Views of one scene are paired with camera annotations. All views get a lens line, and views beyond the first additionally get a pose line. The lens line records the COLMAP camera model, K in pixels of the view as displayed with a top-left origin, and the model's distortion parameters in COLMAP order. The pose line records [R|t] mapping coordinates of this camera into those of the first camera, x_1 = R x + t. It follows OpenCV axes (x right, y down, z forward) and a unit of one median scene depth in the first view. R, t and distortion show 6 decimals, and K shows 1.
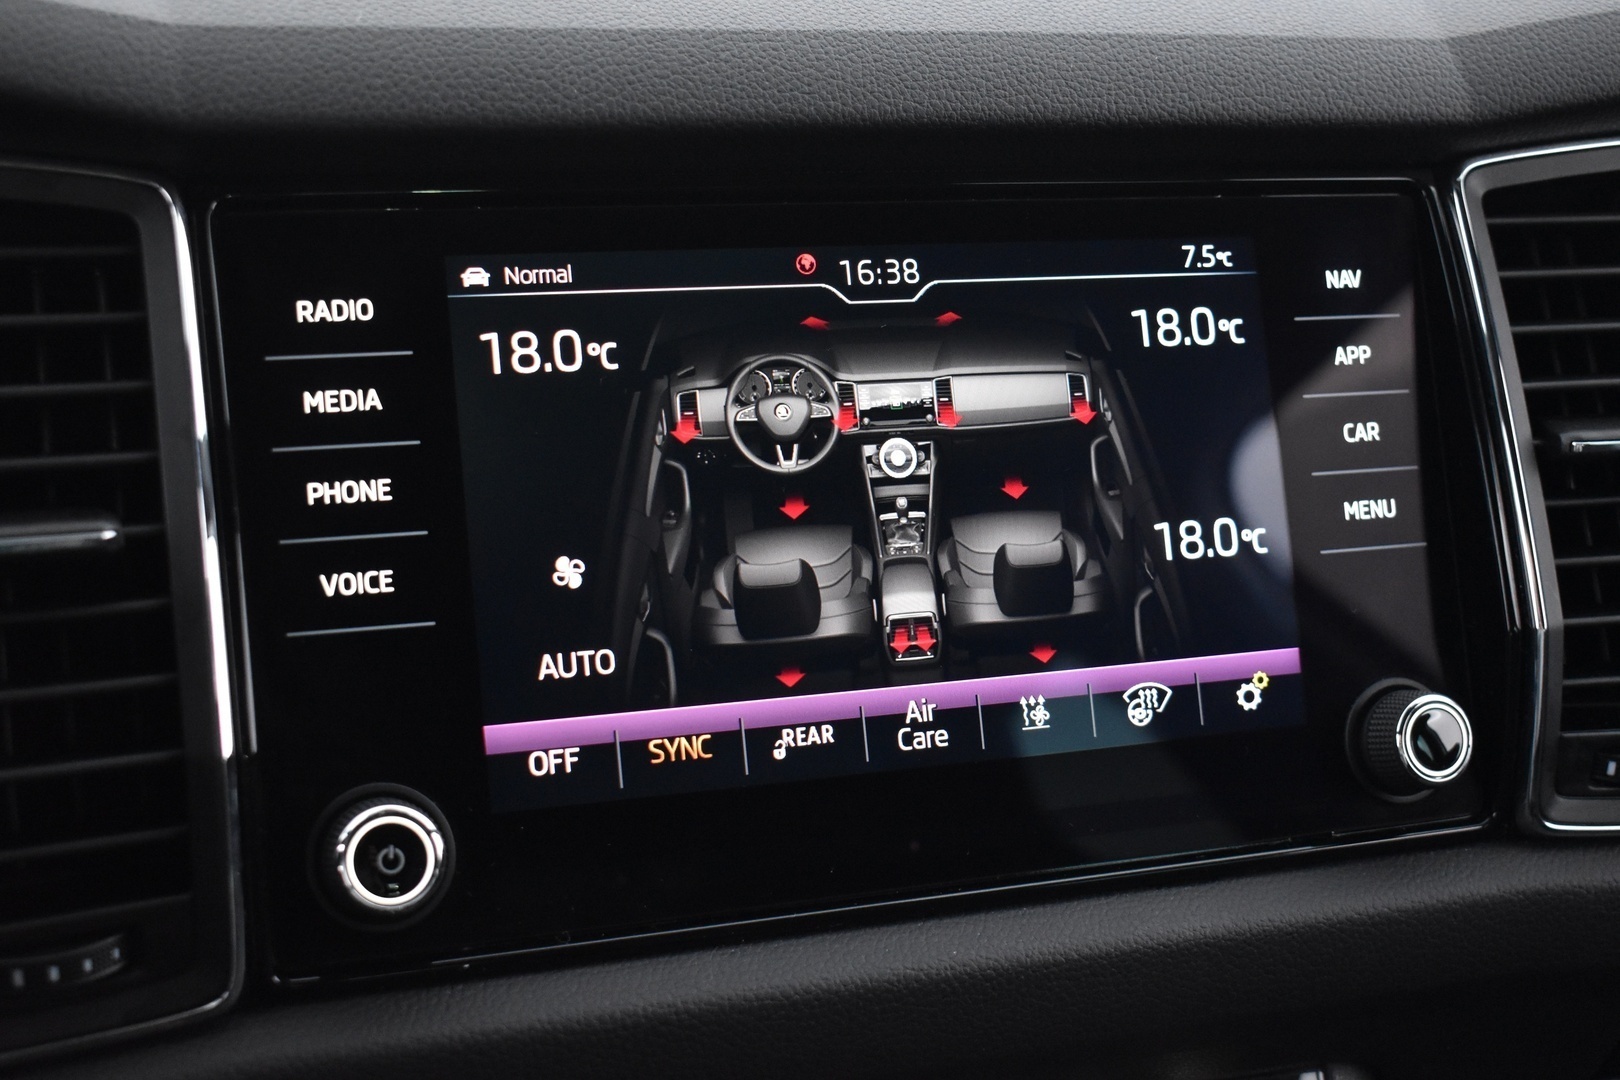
lens RADIAL K [[2202.5, 0, 810.0], [0, 2202.5, 540.0], [0, 0, 1]] dist [-0.019000, -0.015756]
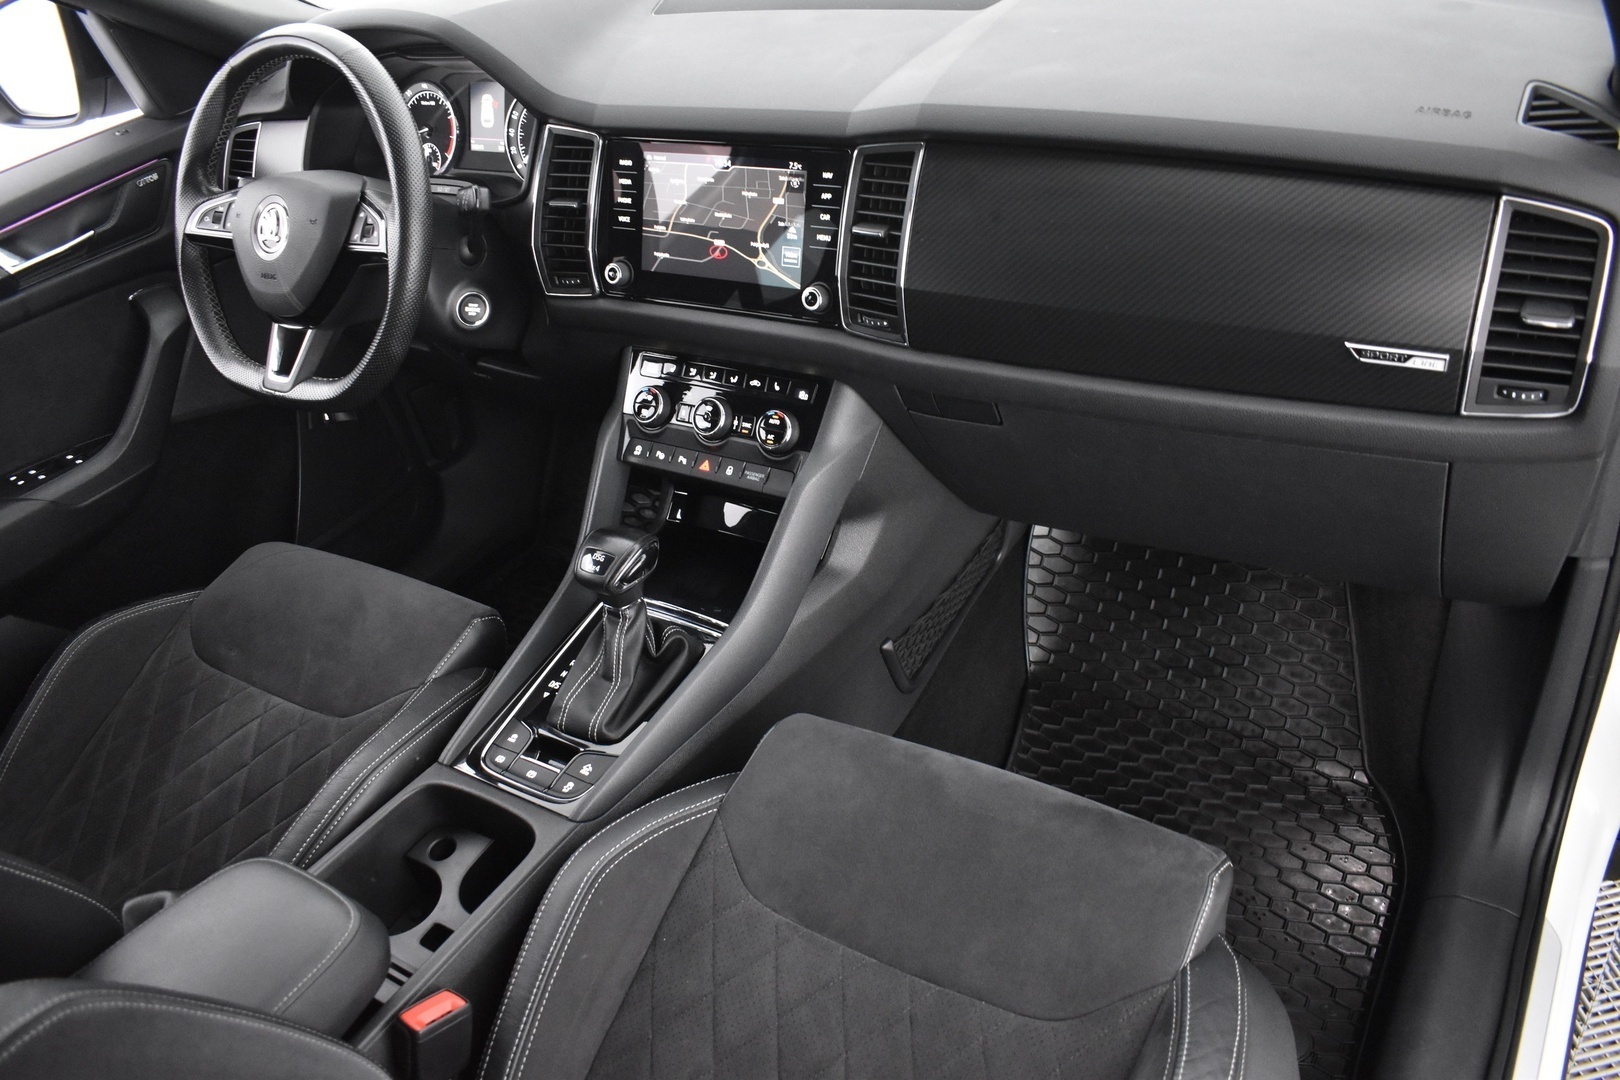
lens RADIAL K [[1241.2, 0, 810.0], [0, 1241.2, 540.0], [0, 0, 1]] dist [-0.092806, 0.002583]
pose [[0.608523, 0.352776, -0.710809, 2.205945], [-0.067581, 0.915533, 0.396524, -0.432300], [0.790653, -0.193257, 0.580964, -0.420851]]
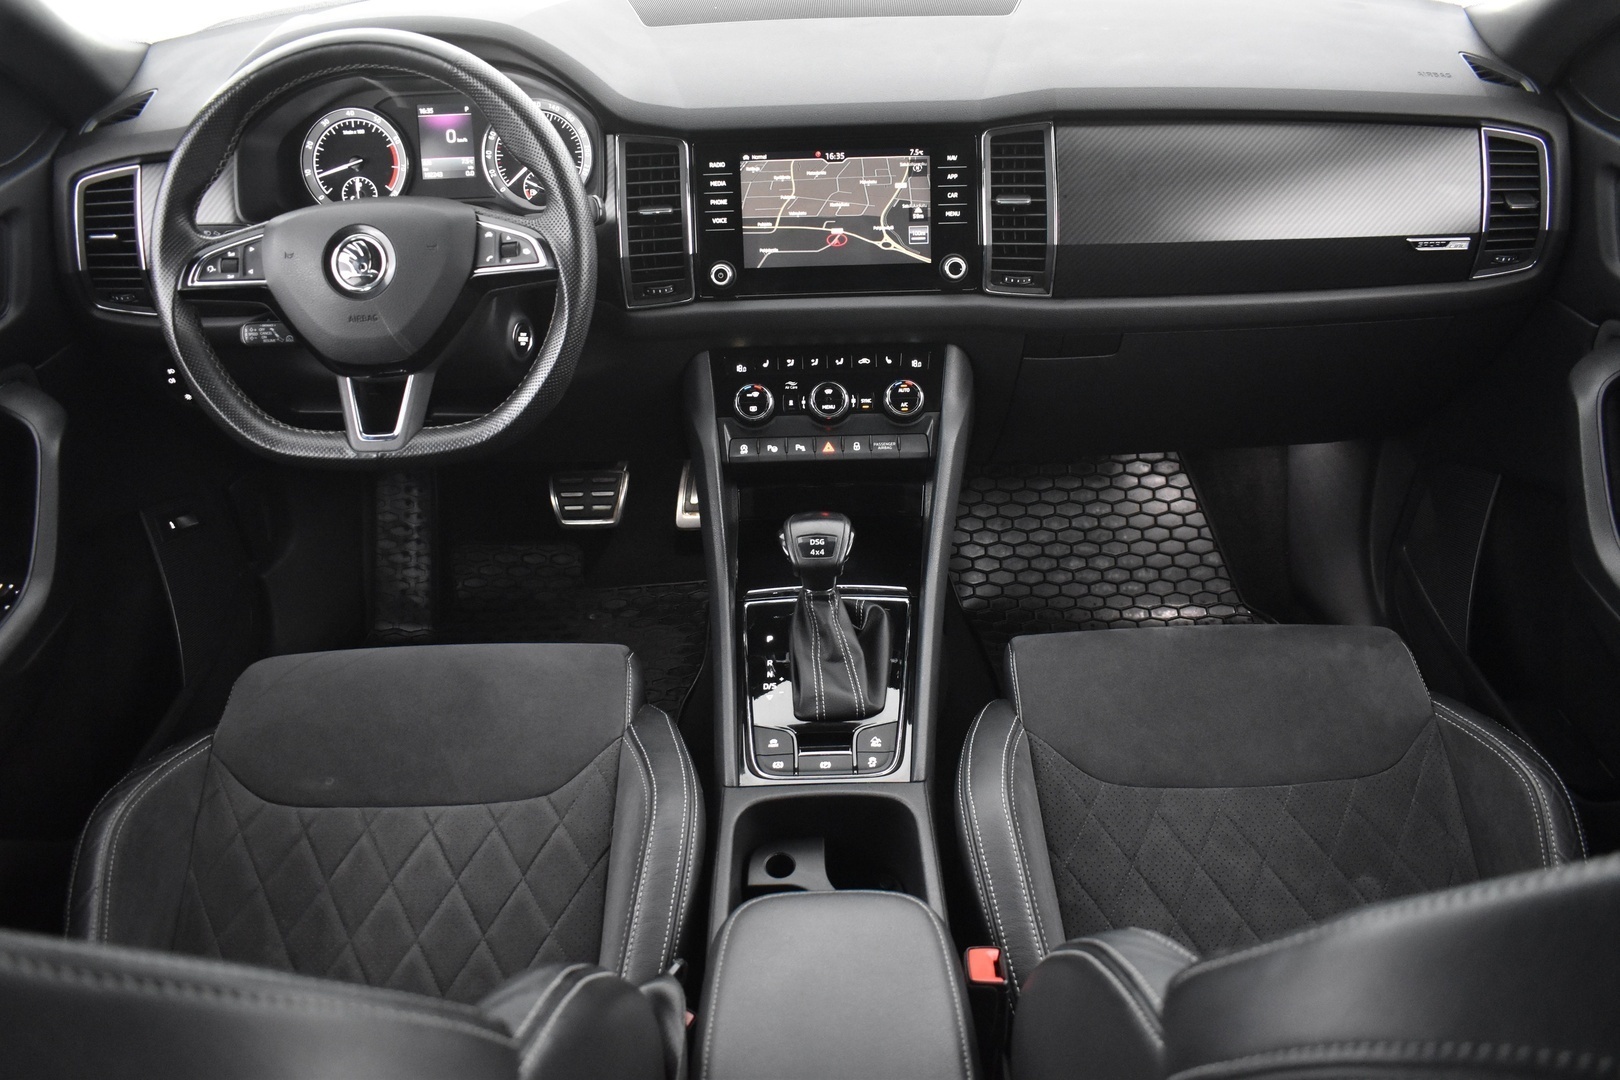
lens RADIAL K [[1241.2, 0, 810.0], [0, 1241.2, 540.0], [0, 0, 1]] dist [-0.092806, 0.002583]
pose [[0.942523, 0.141046, -0.302914, 0.913270], [-0.036764, 0.944813, 0.325542, -0.208106], [0.332114, -0.295694, 0.895693, -1.620526]]
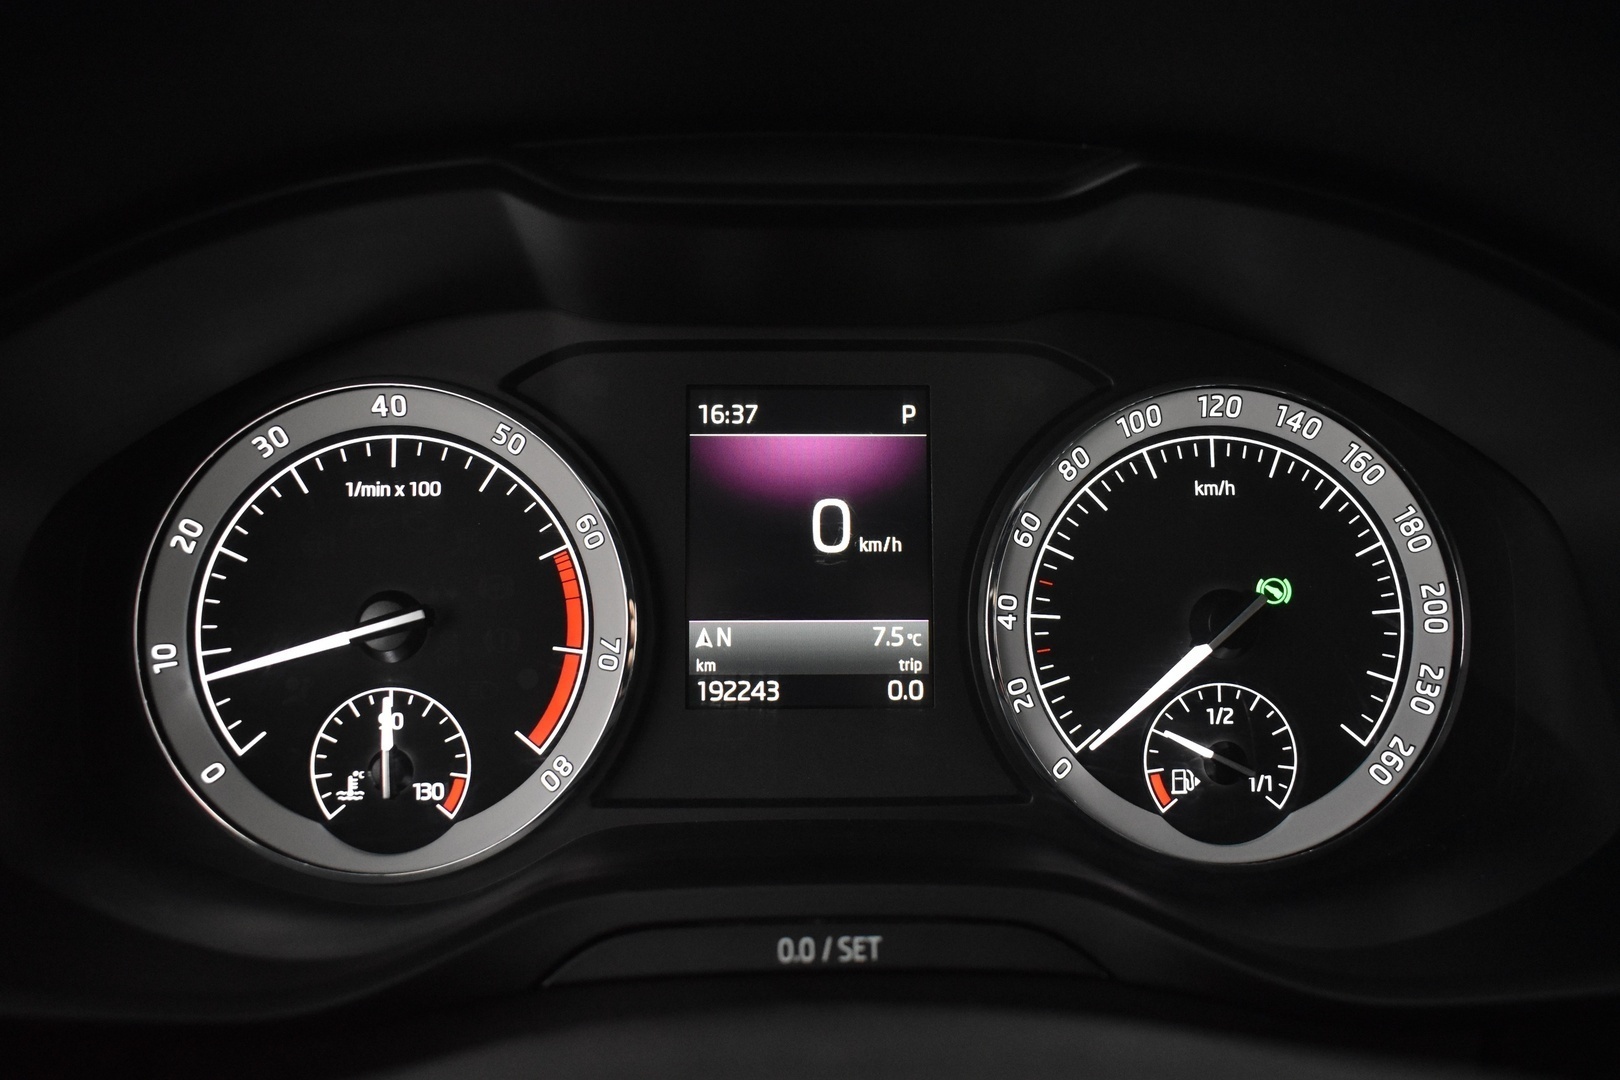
lens RADIAL K [[1432.9, 0, 810.0], [0, 1432.9, 540.0], [0, 0, 1]] dist [-0.101280, -0.000915]
pose [[0.951519, 0.051954, -0.303170, -0.670370], [-0.058766, 0.998182, -0.013382, -0.122842], [0.301924, 0.030549, 0.952842, 0.226554]]
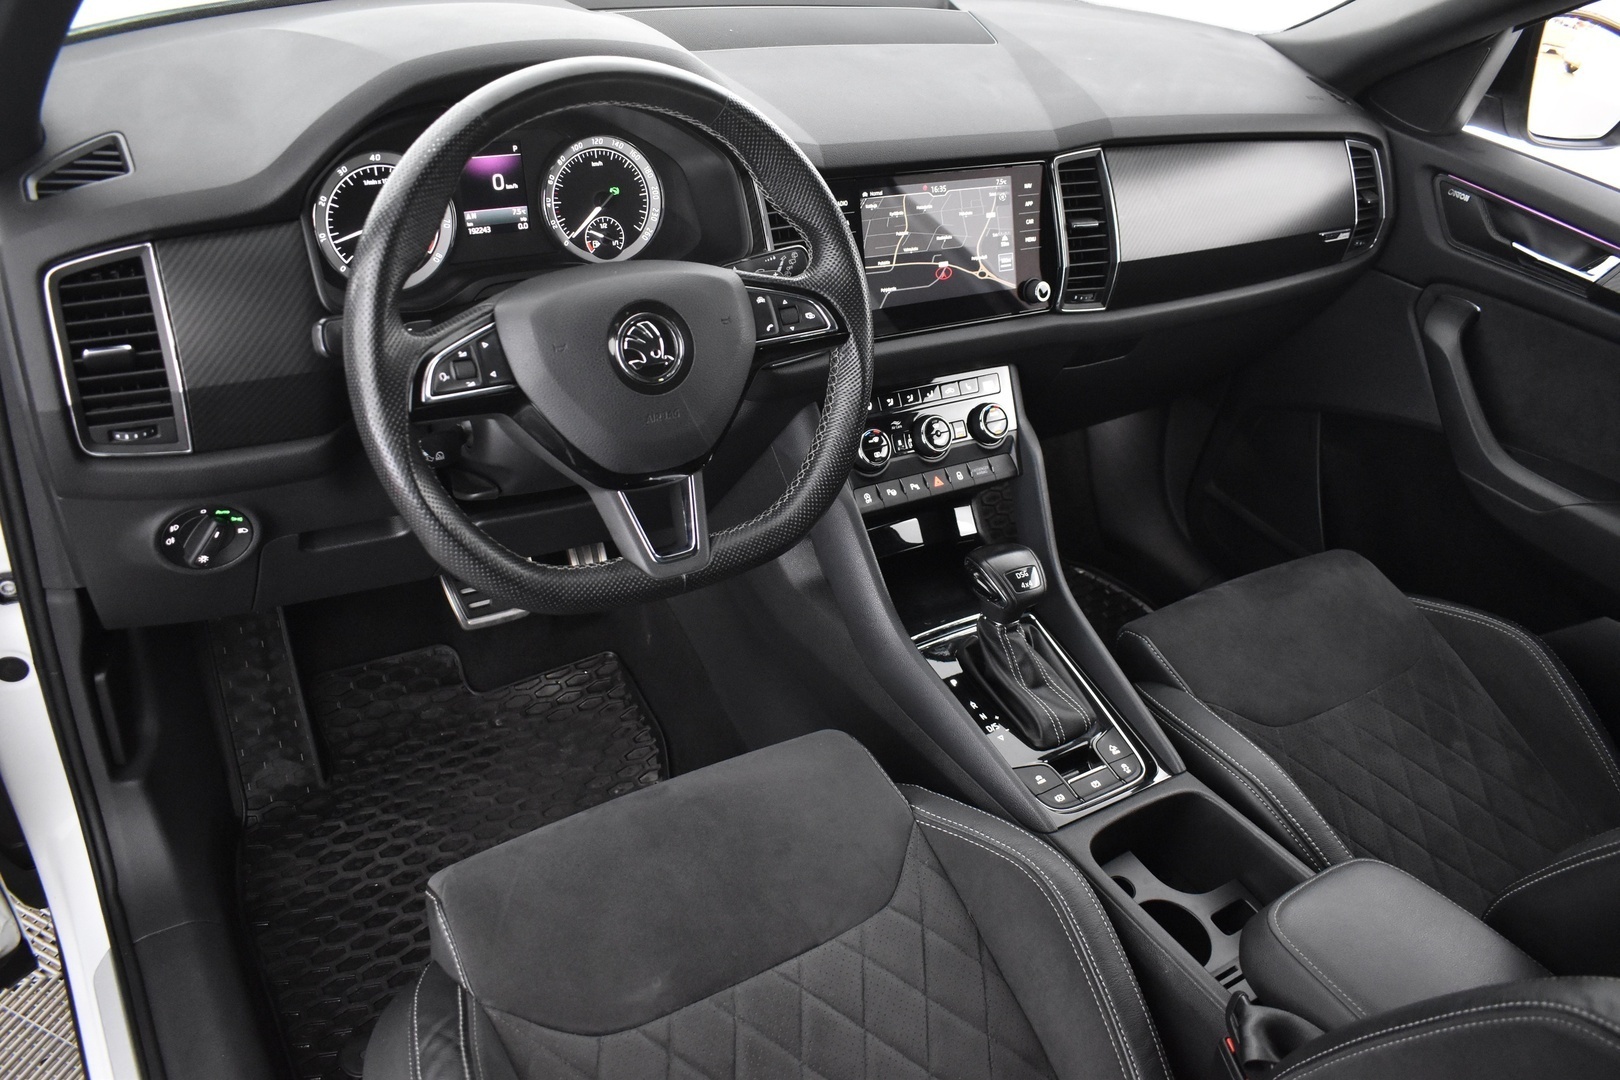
lens RADIAL K [[1241.2, 0, 810.0], [0, 1241.2, 540.0], [0, 0, 1]] dist [-0.092806, 0.002583]
pose [[0.973324, -0.054636, 0.222834, -0.869397], [-0.019473, 0.948055, 0.317509, -0.247575], [-0.228606, -0.313378, 0.921701, -1.568476]]
